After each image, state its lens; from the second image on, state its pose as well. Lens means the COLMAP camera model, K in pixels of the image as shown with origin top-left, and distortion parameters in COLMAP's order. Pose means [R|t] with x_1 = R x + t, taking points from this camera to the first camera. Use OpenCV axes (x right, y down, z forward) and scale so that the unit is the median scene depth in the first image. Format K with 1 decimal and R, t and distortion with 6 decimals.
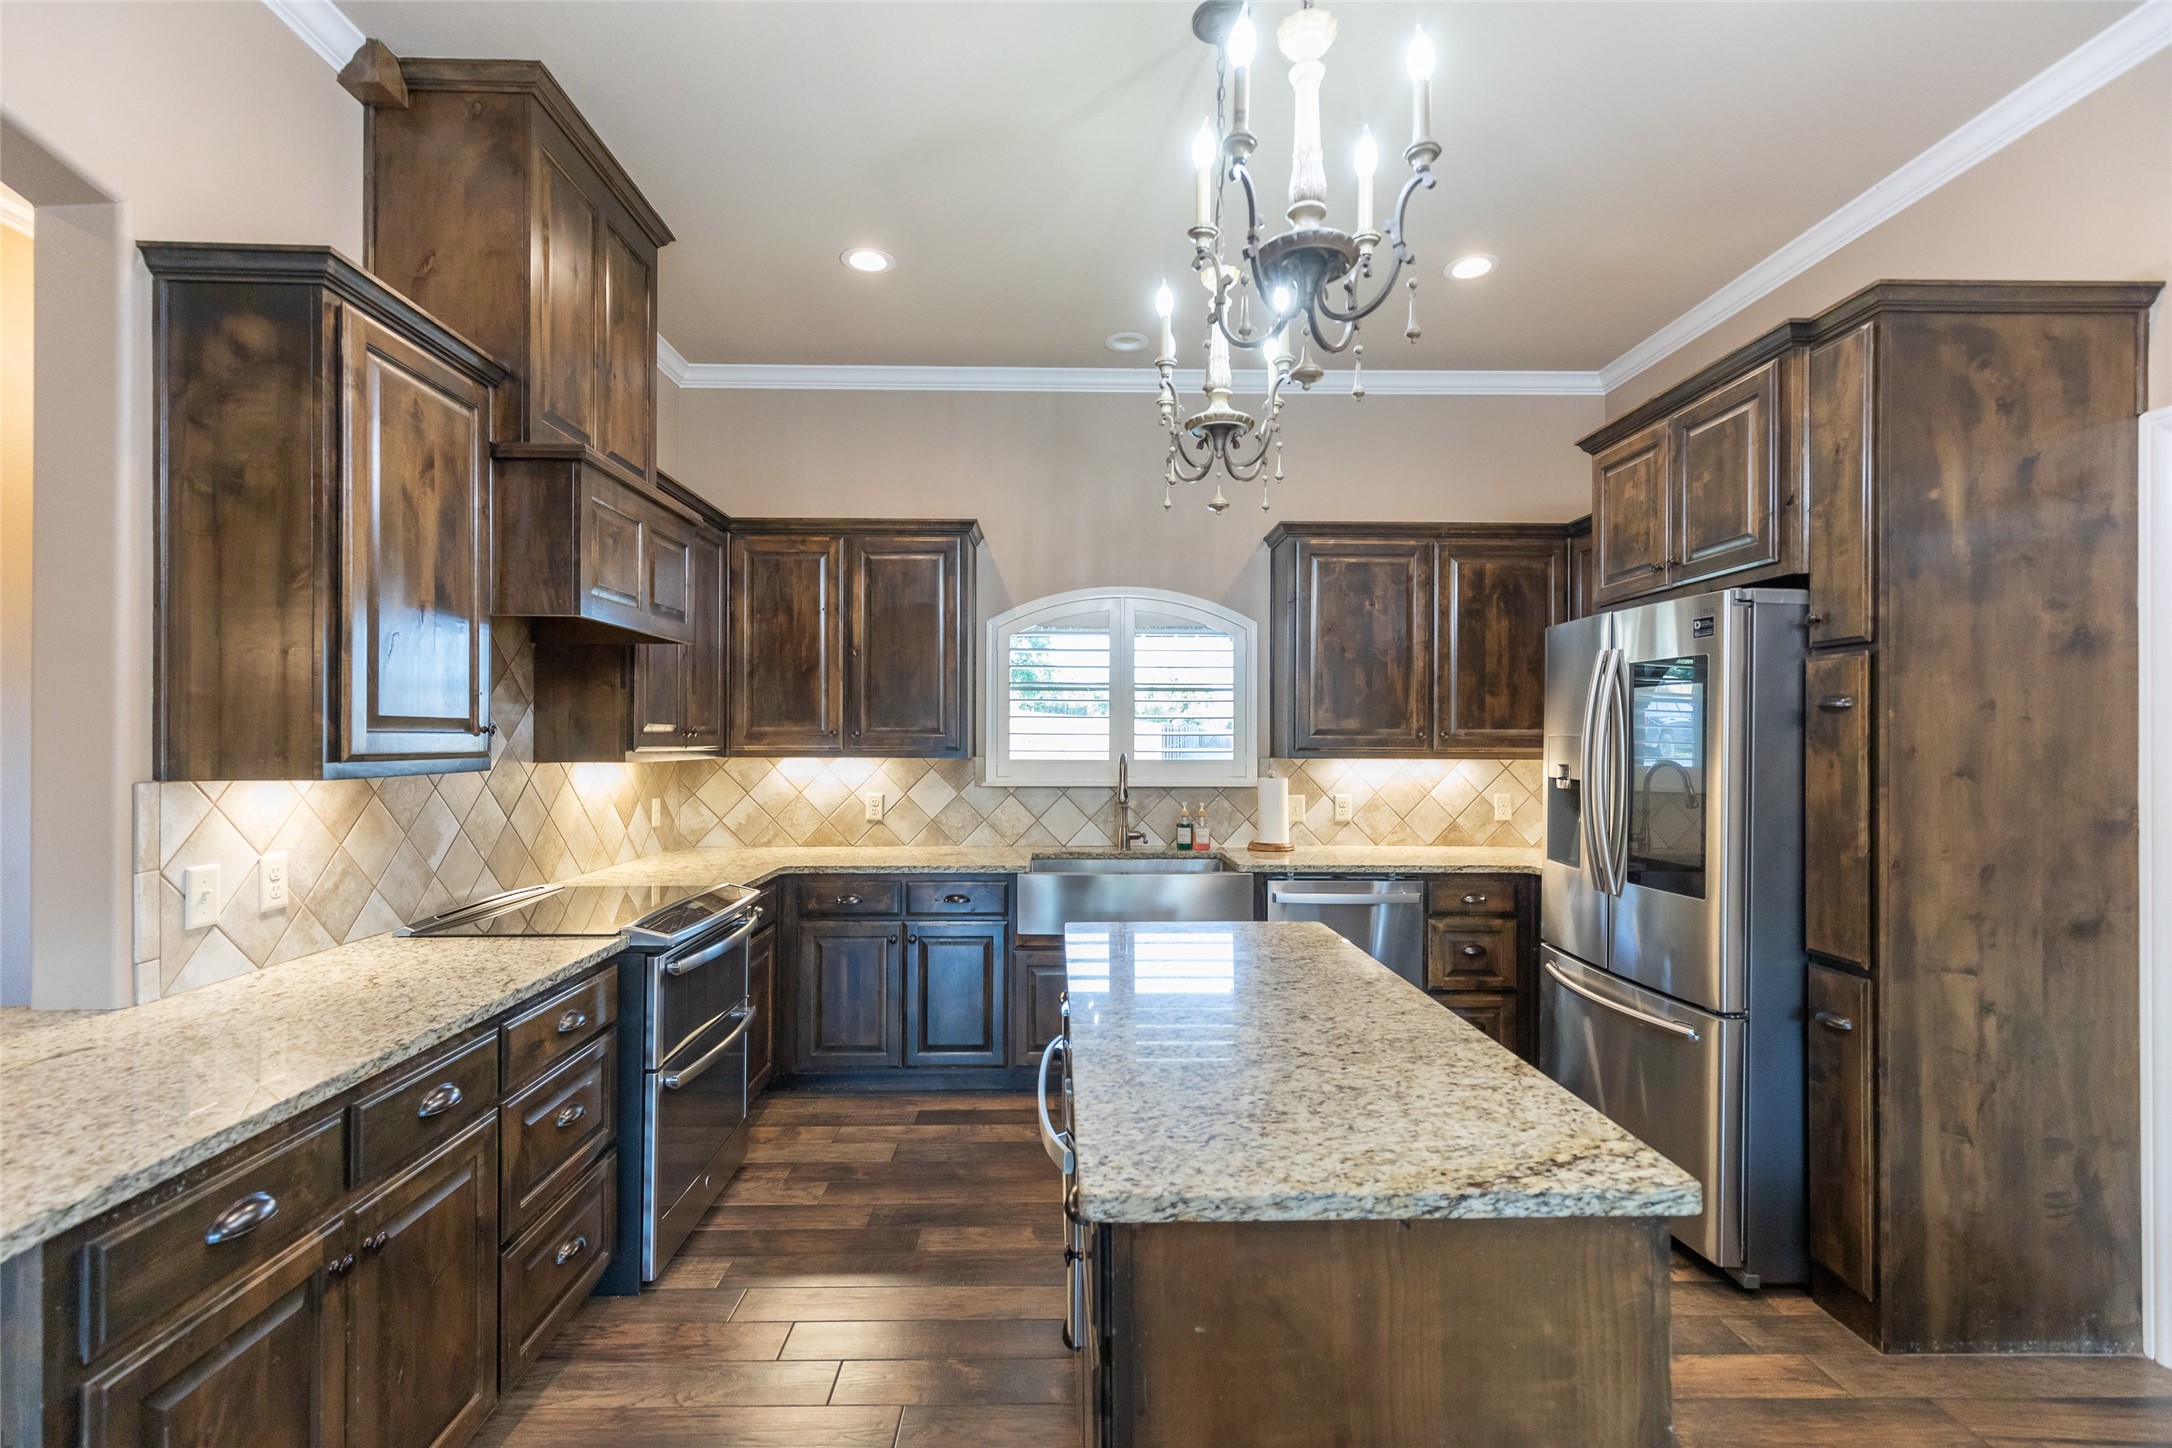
lens RADIAL K [[978.3, 0, 1089.7], [0, 978.3, 731.7], [0, 0, 1]] dist [0.010763, -0.000230]
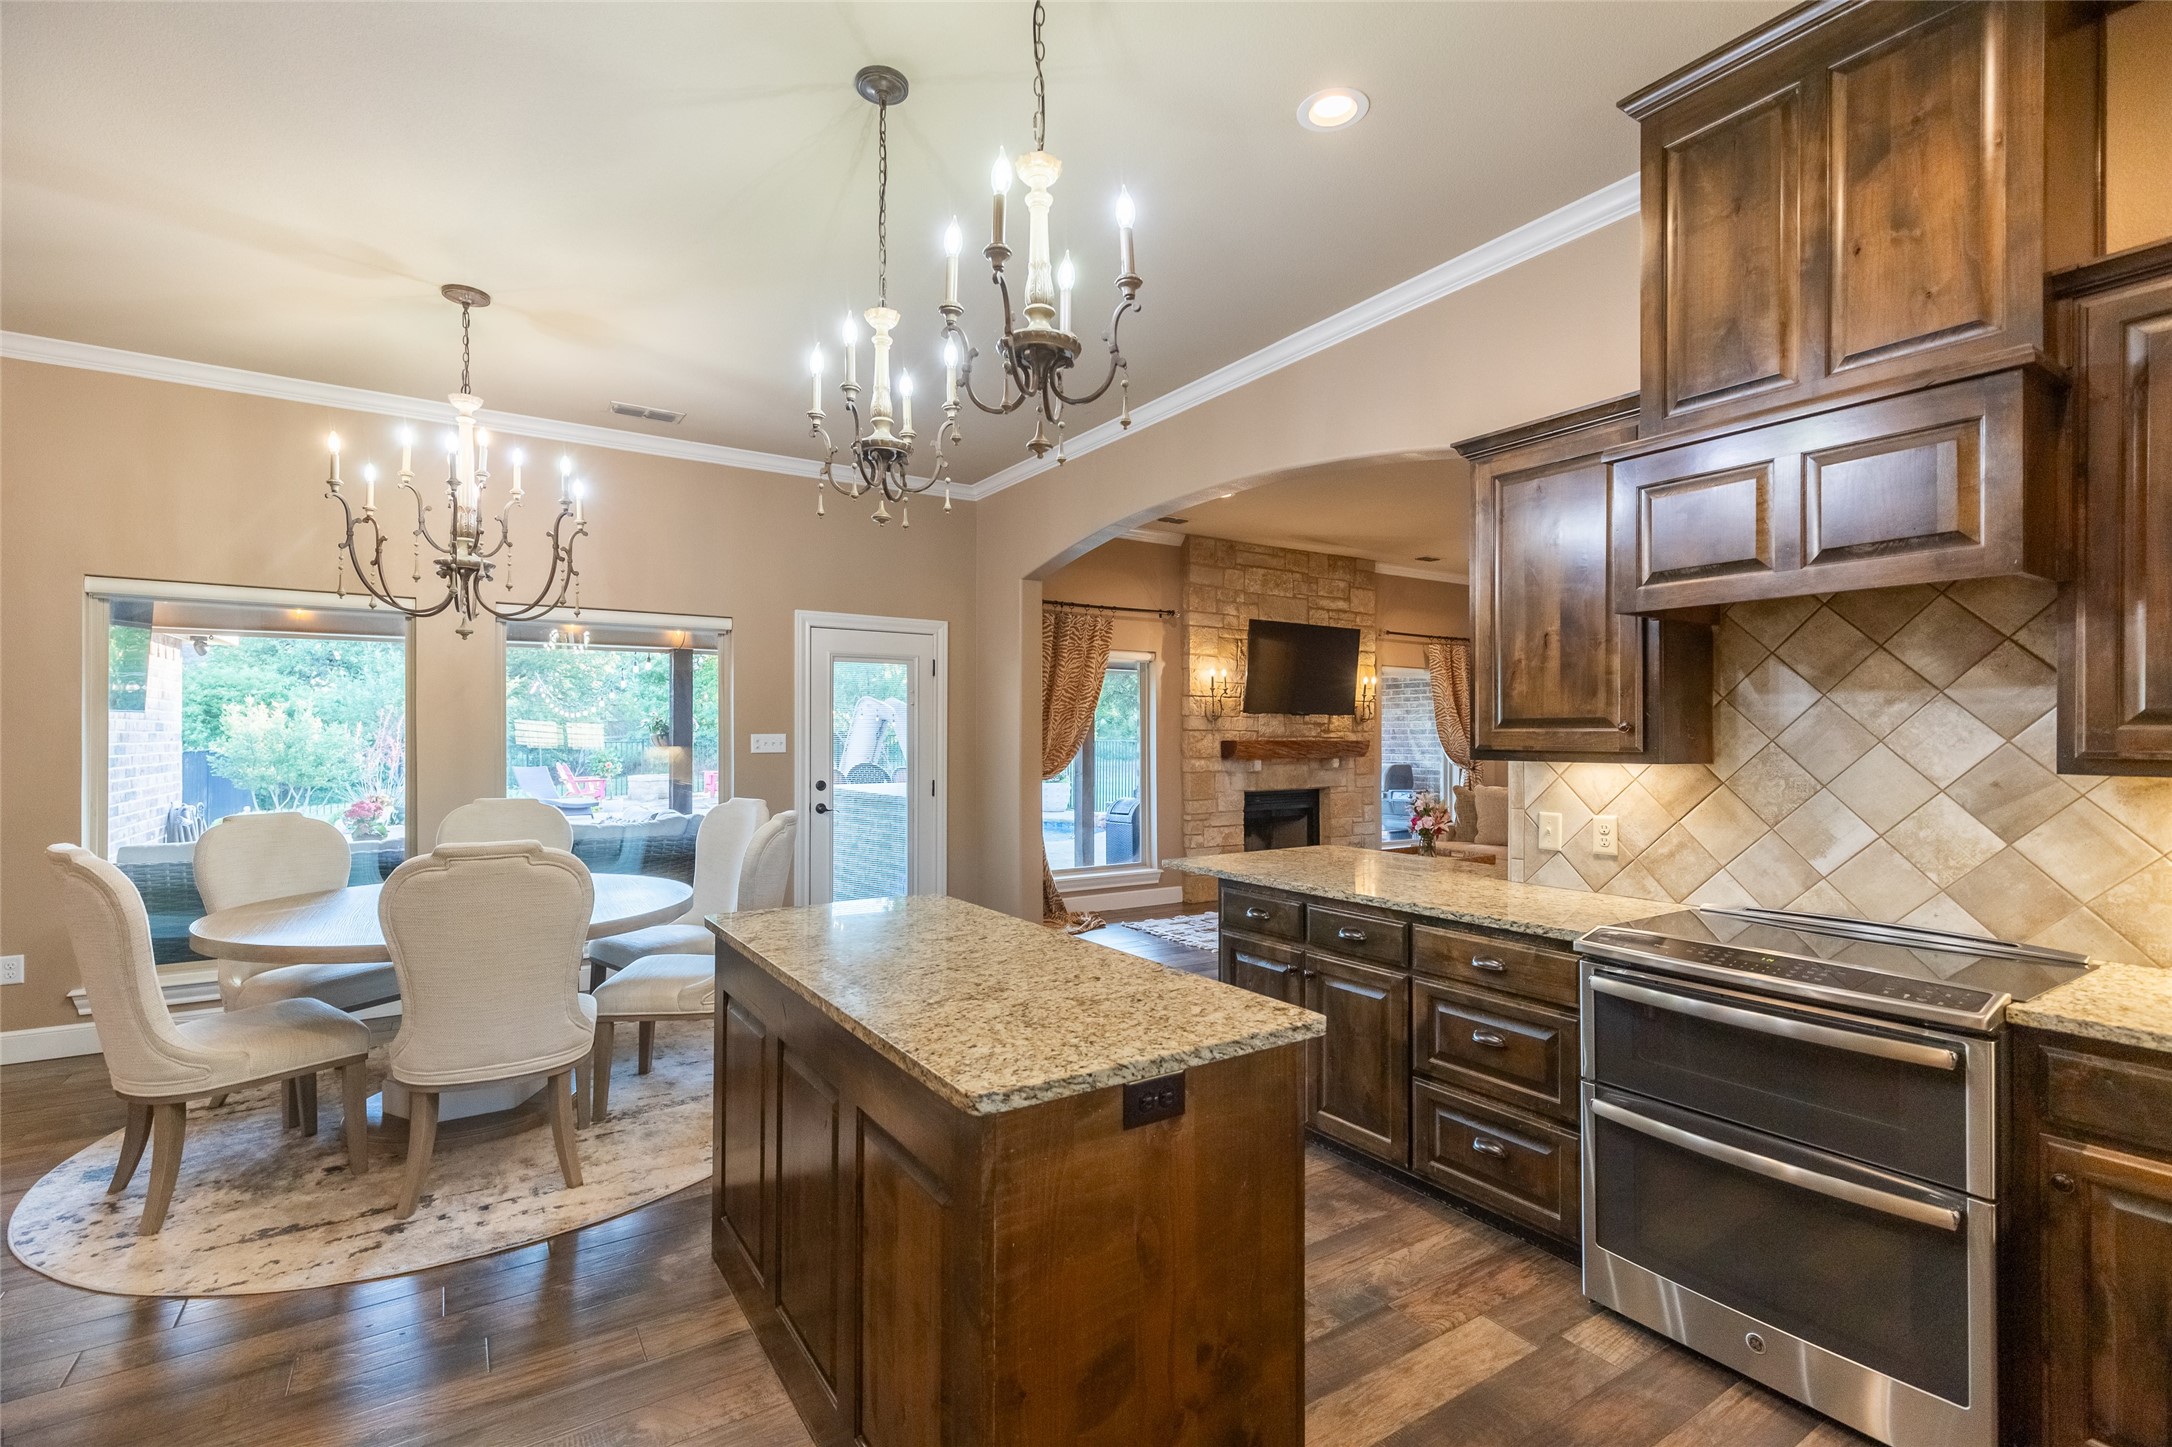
lens RADIAL K [[978.3, 0, 1086.8], [0, 978.3, 735.4], [0, 0, 1]] dist [0.010763, -0.000230]
pose [[-0.850067, -0.003400, -0.526664, 0.409567], [-0.000174, 0.999981, -0.006175, 0.012062], [0.526675, -0.005157, -0.850051, 1.325985]]
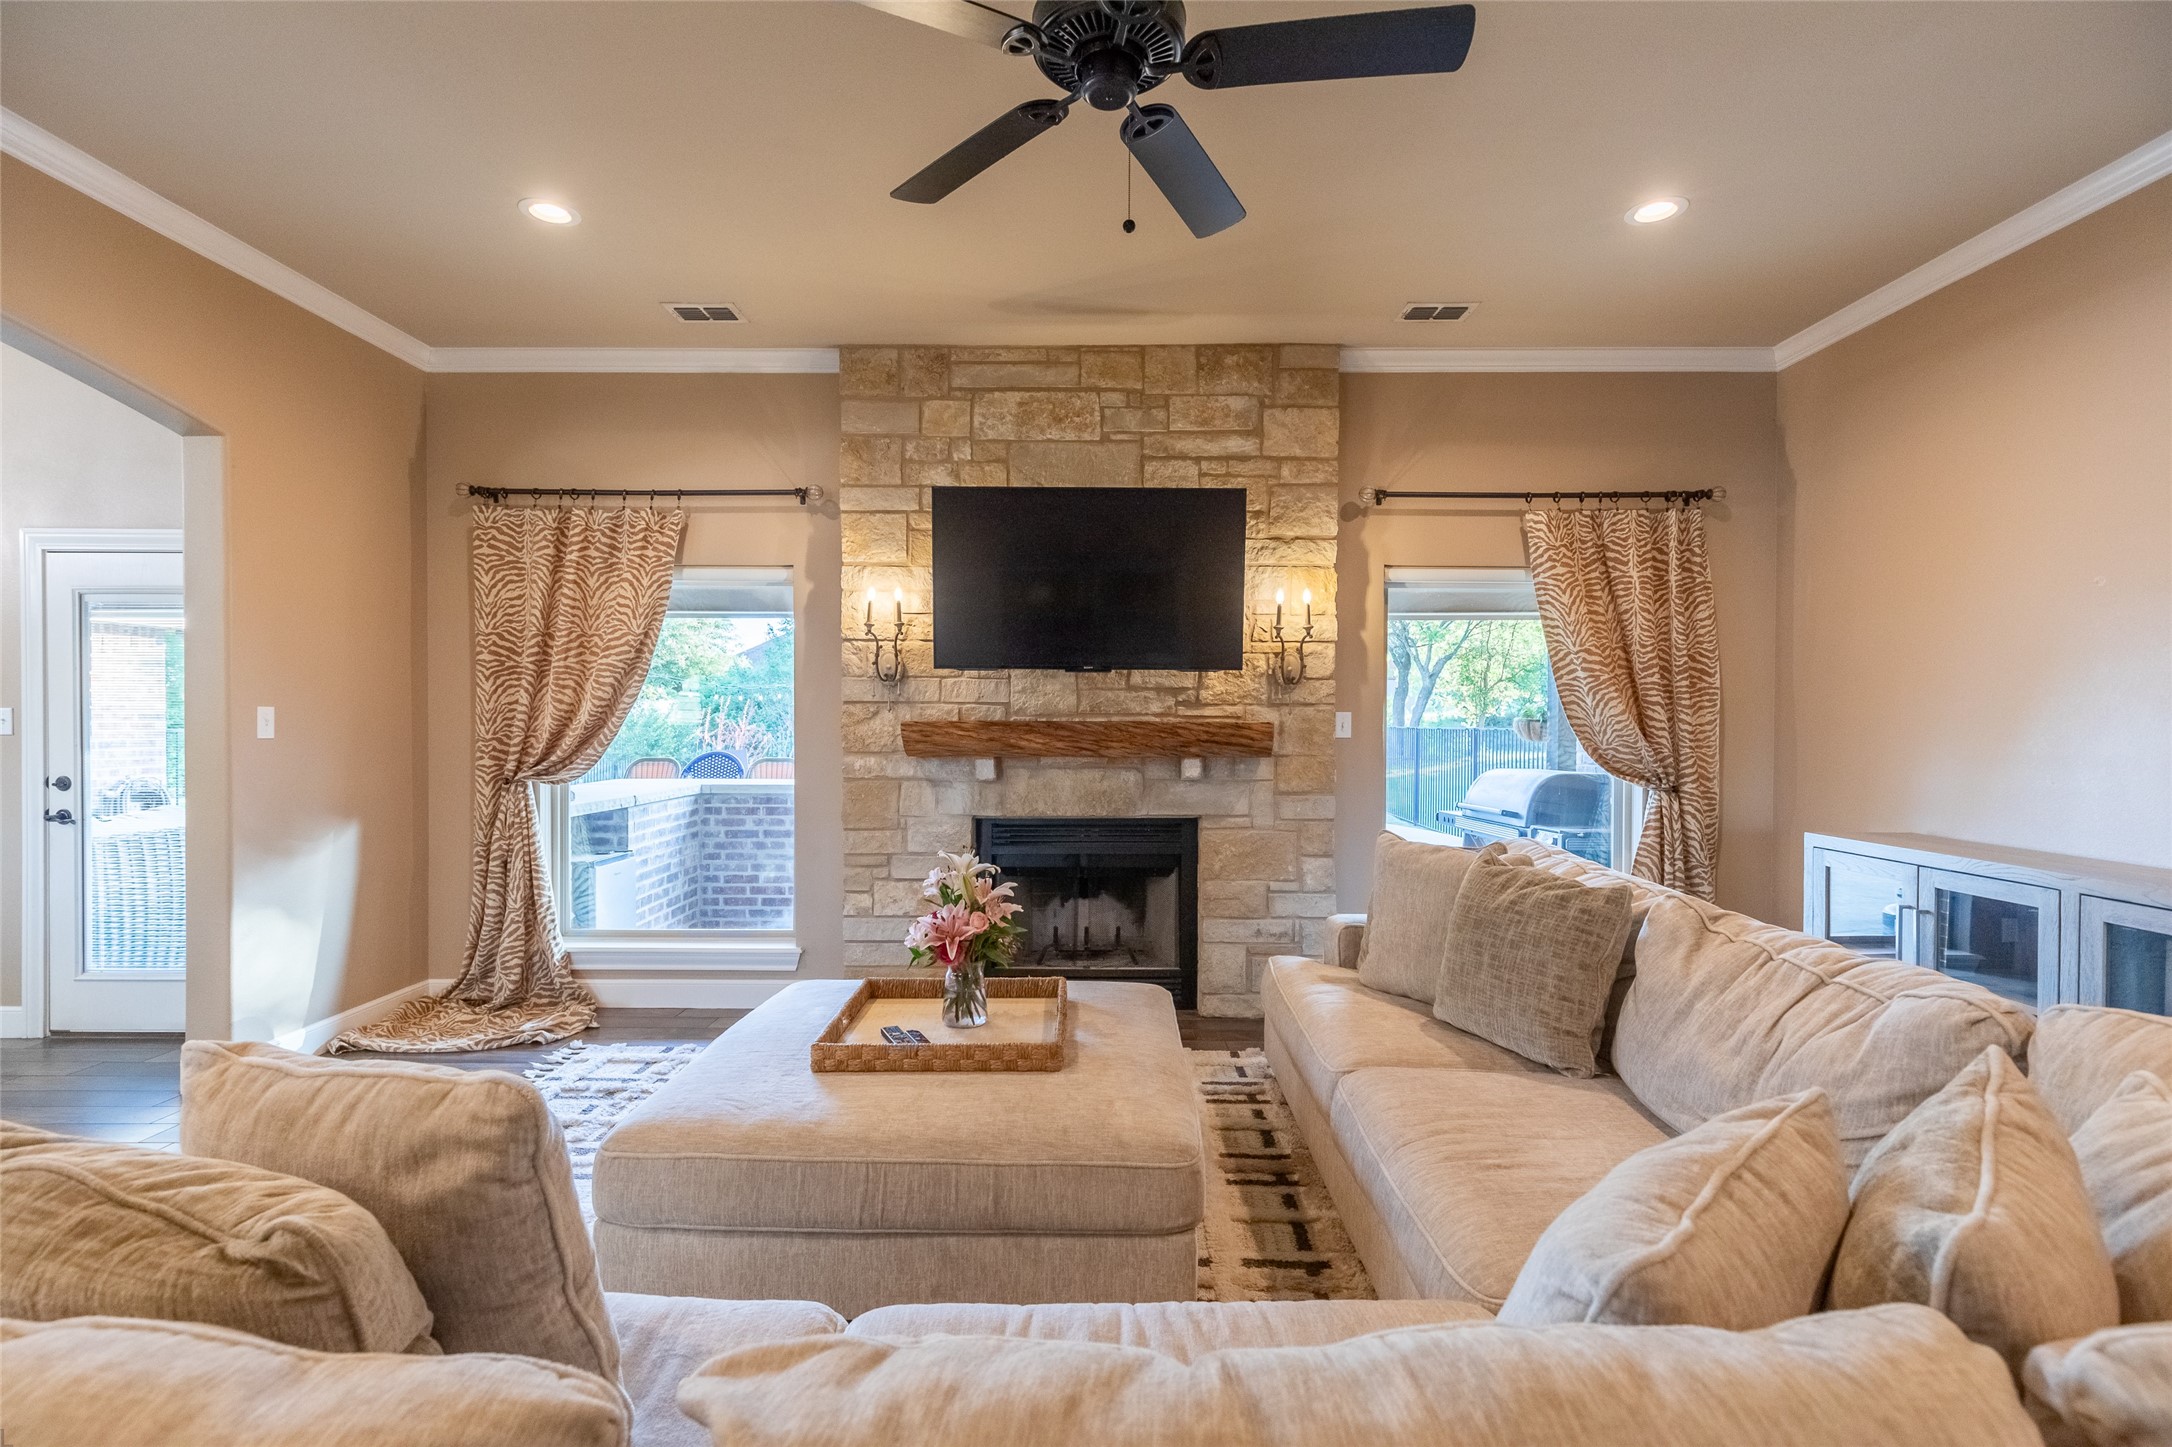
lens RADIAL K [[978.3, 0, 1092.8], [0, 978.3, 722.9], [0, 0, 1]] dist [0.010763, -0.000230]
pose [[-0.999455, -0.006291, 0.032418, -0.252146], [-0.006126, 0.999968, 0.005185, 0.009033], [-0.032450, 0.004984, -0.999461, 1.115209]]
